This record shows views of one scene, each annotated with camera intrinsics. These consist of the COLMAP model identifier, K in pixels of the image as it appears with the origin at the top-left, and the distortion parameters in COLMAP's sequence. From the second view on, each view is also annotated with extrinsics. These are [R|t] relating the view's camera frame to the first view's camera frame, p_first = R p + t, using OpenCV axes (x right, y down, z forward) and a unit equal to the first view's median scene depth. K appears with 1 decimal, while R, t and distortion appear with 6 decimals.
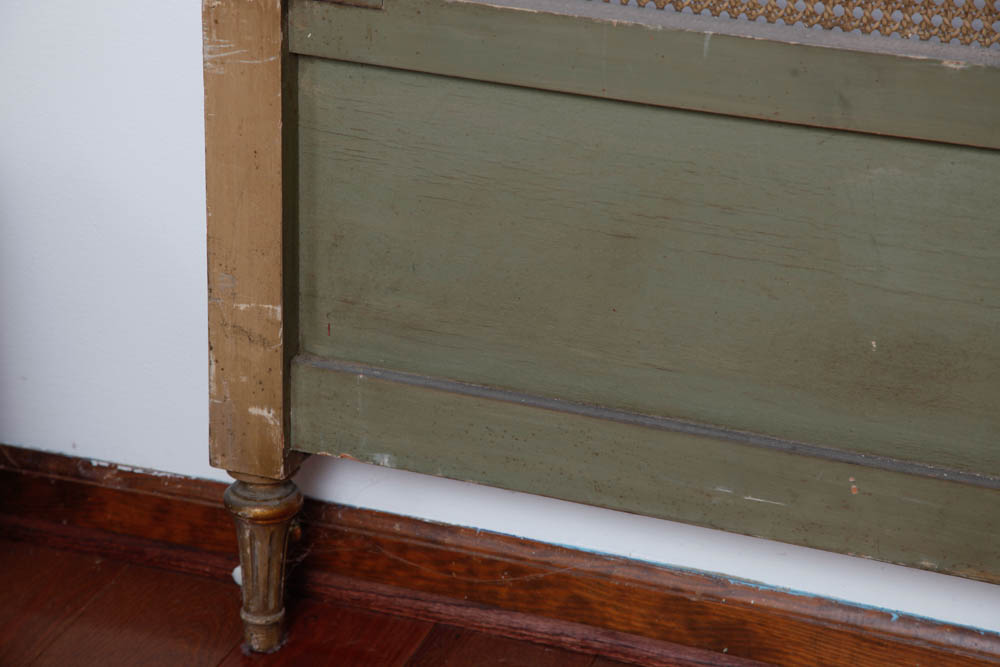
lens RADIAL K [[2832.2, 0, 449.1], [0, 2832.2, 328.2], [0, 0, 1]] dist [0.561762, 0.000000]
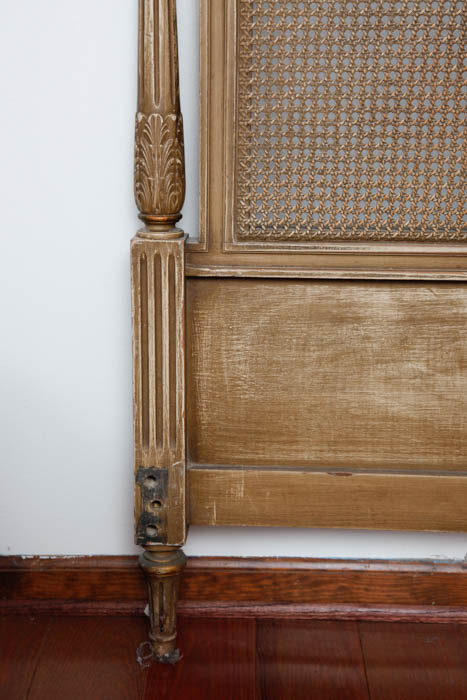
lens RADIAL K [[1170.0, 0, 232.5], [0, 1170.0, 352.8], [0, 0, 1]] dist [0.196129, 0.000000]
pose [[0.934378, -0.103249, 0.340995, -0.242518], [0.138162, 0.987200, -0.079673, 0.003245], [-0.328404, 0.121557, 0.936683, 0.344234]]
